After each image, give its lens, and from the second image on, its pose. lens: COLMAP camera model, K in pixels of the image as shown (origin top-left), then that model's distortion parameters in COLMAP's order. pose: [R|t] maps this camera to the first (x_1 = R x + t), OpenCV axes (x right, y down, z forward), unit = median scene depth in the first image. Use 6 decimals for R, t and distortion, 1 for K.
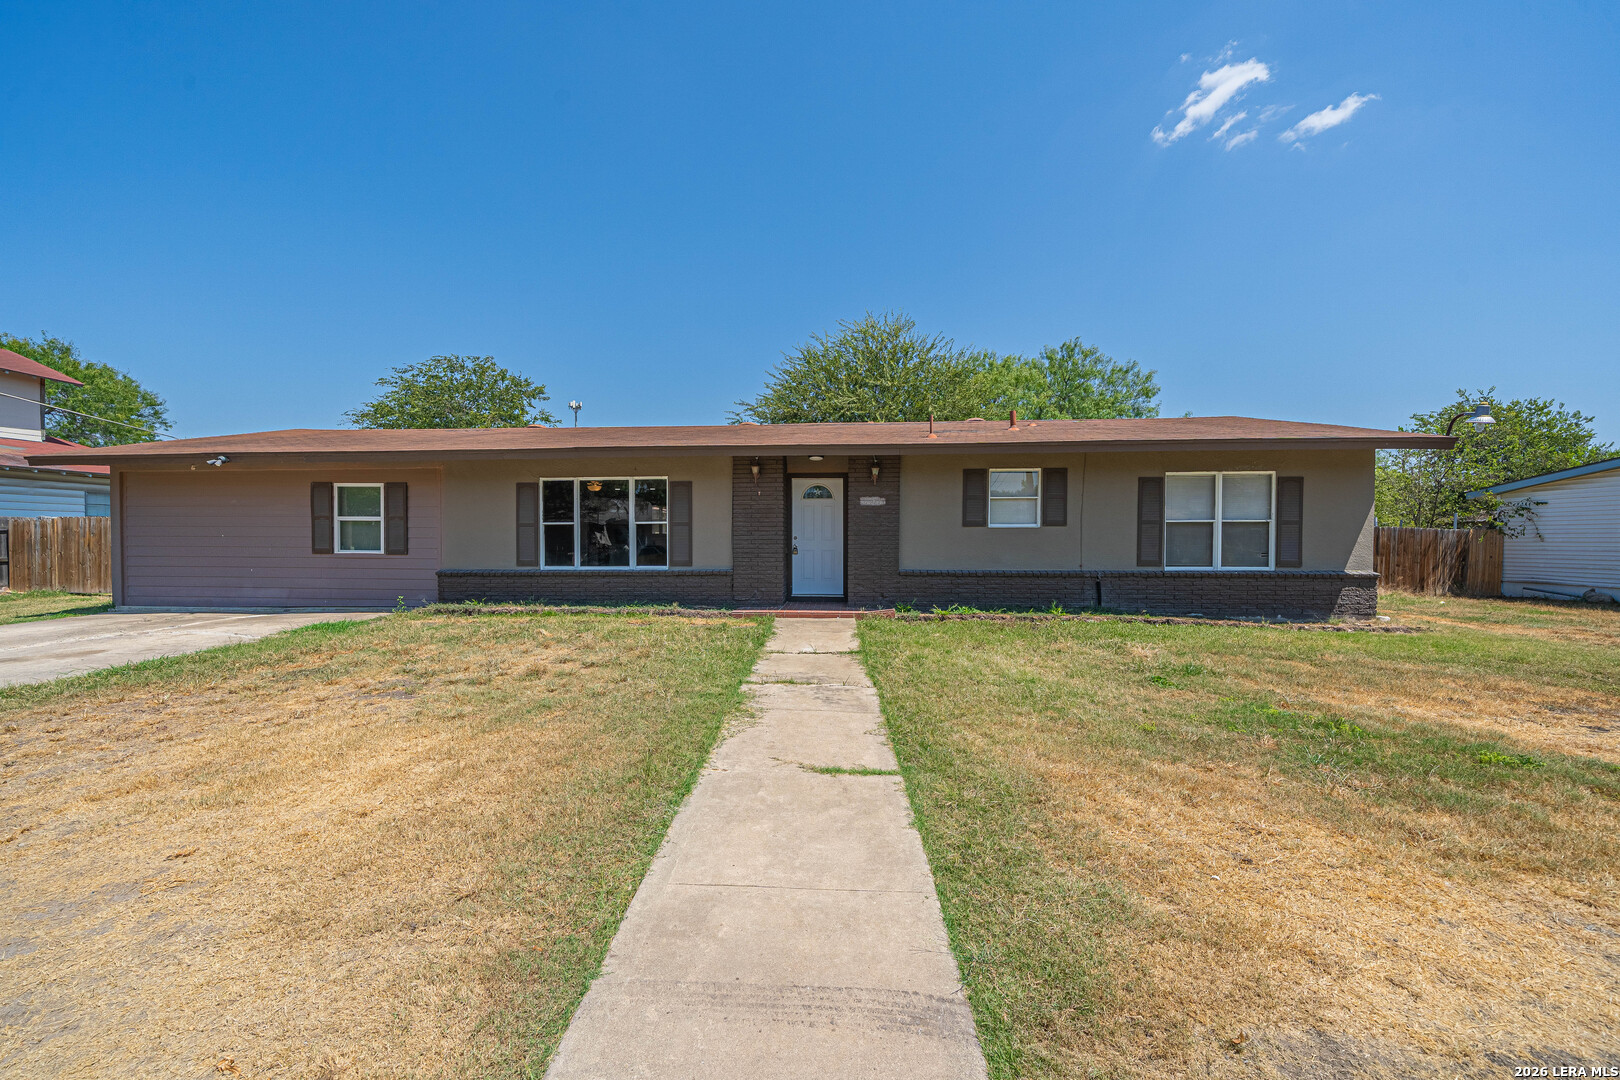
lens RADIAL K [[633.9, 0, 811.2], [0, 633.9, 539.5], [0, 0, 1]] dist [-0.001266, 0.000288]
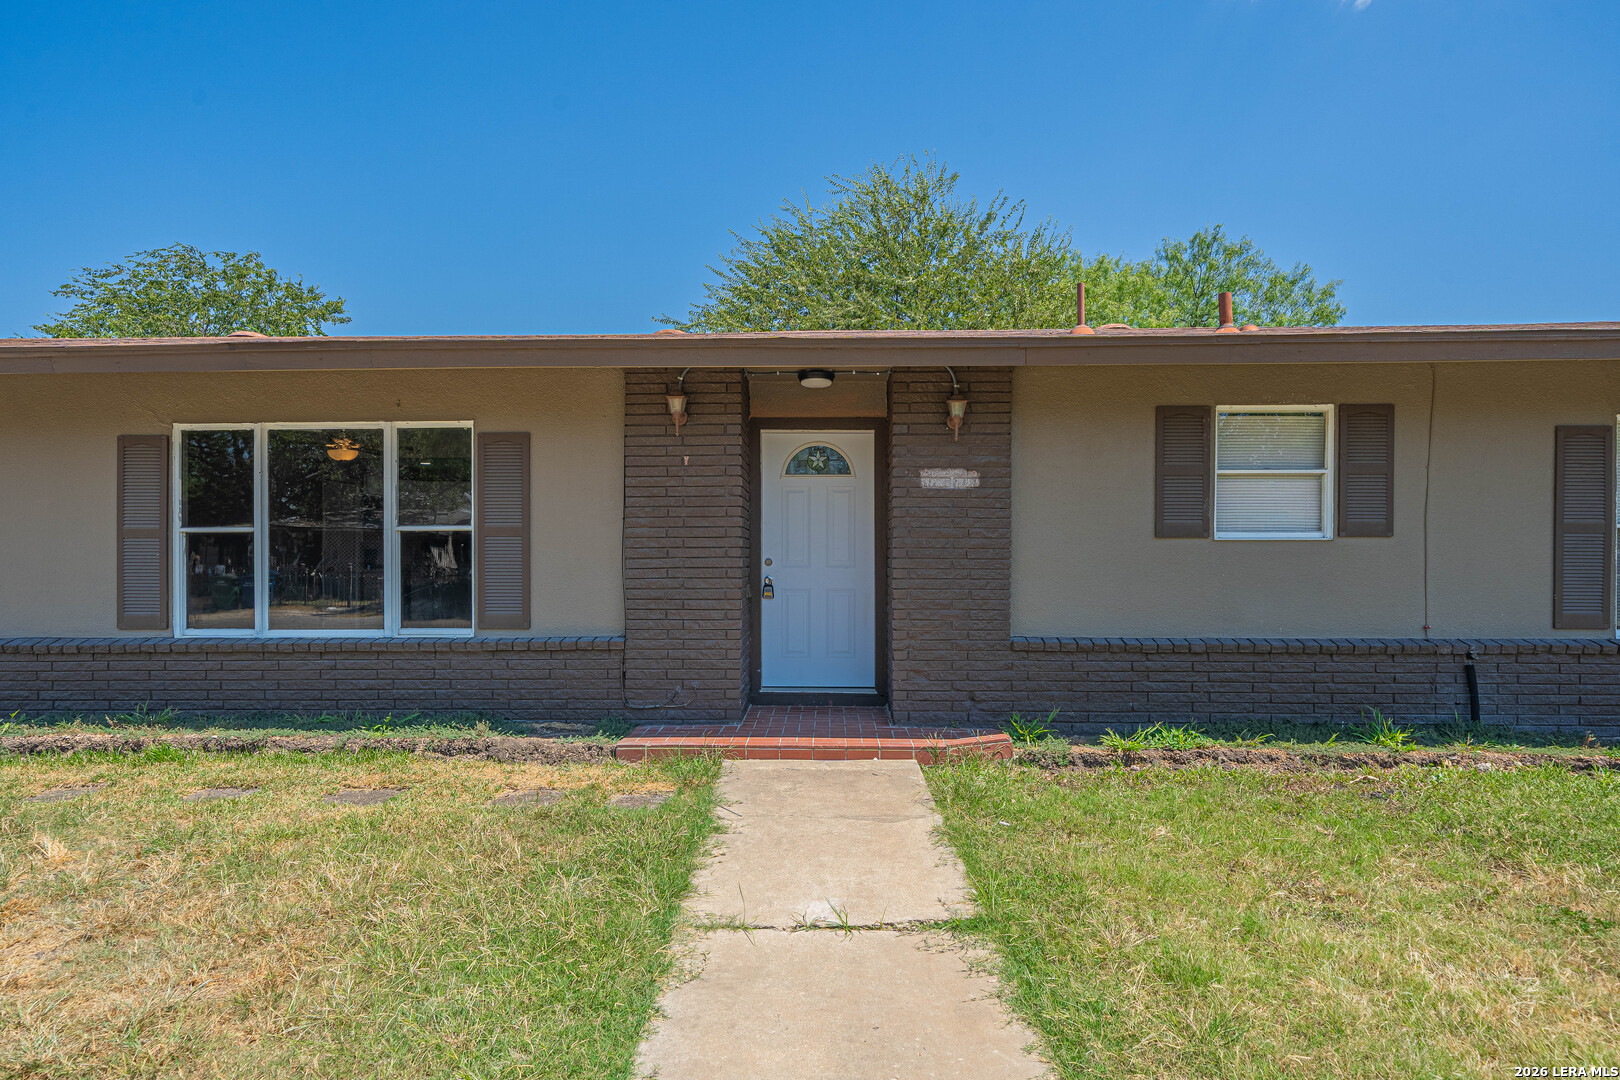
lens RADIAL K [[928.9, 0, 810.5], [0, 928.9, 547.8], [0, 0, 1]] dist [0.003208, 0.001064]
pose [[0.999322, -0.000130, 0.036822, -0.020327], [0.000231, 0.999996, -0.002732, -0.011369], [-0.036822, 0.002739, 0.999318, 0.359043]]
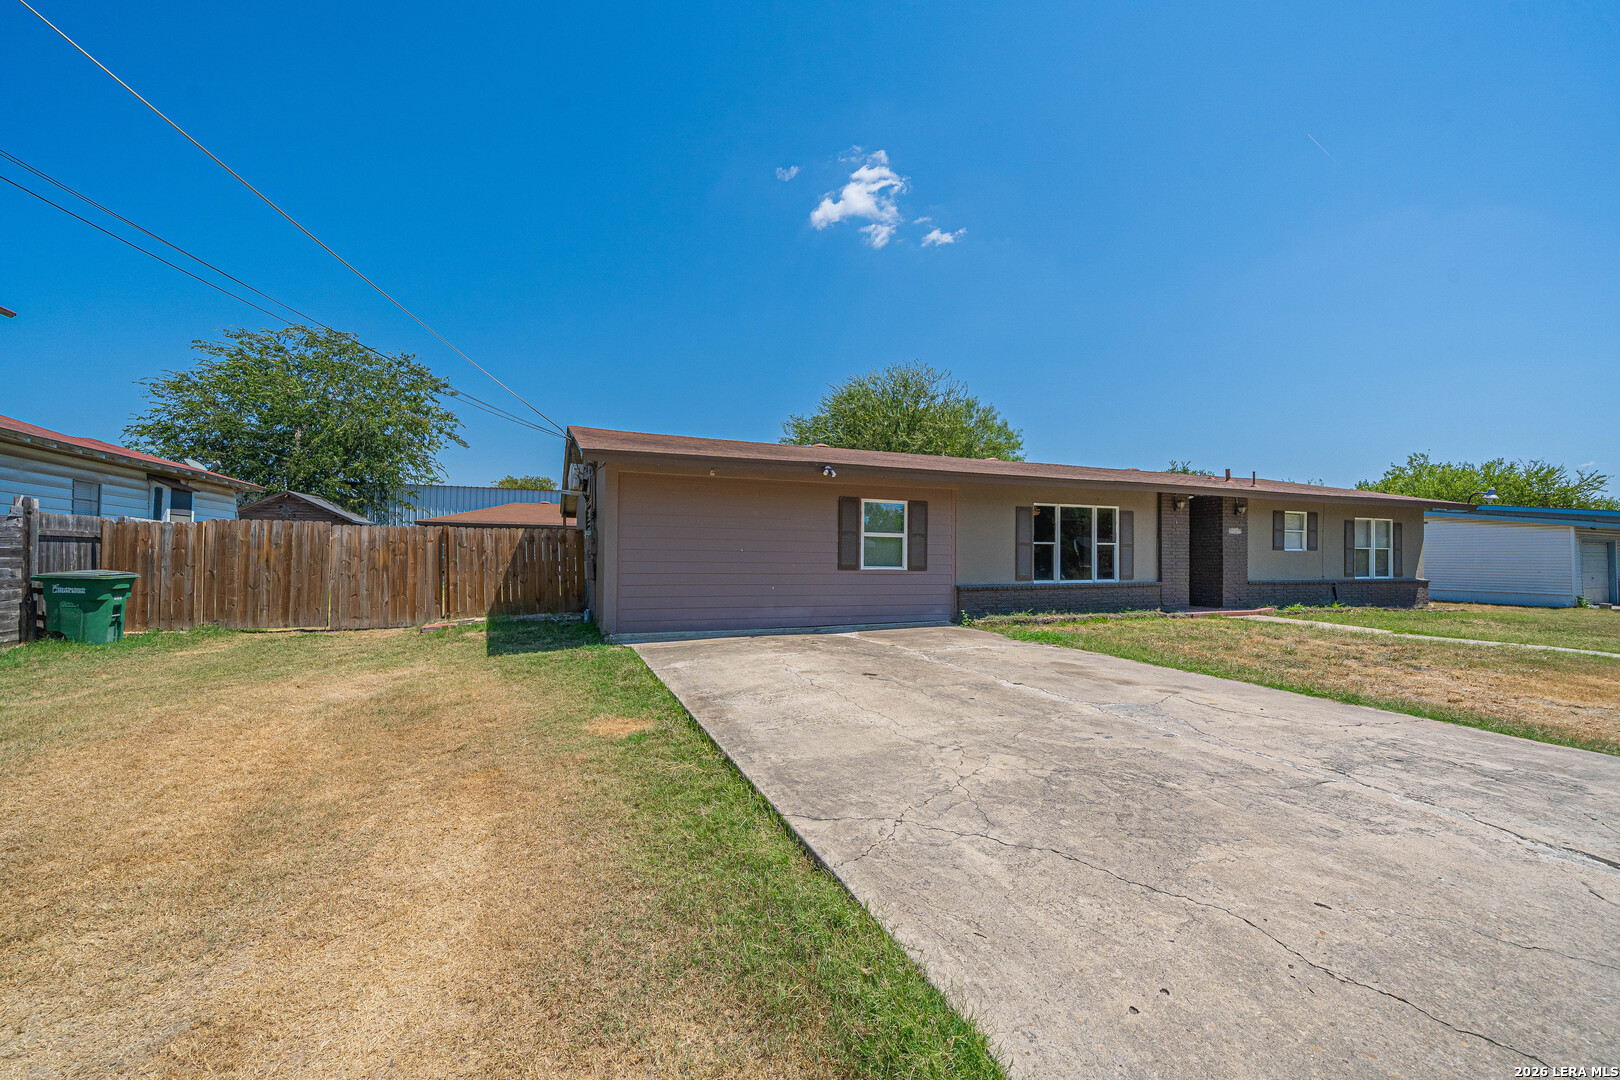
lens RADIAL K [[633.9, 0, 807.3], [0, 633.9, 545.5], [0, 0, 1]] dist [-0.001266, 0.000288]
pose [[0.903684, 0.014245, 0.427962, -1.290902], [-0.005369, 0.999745, -0.021940, 0.006300], [-0.428165, 0.017529, 0.903530, 0.146925]]
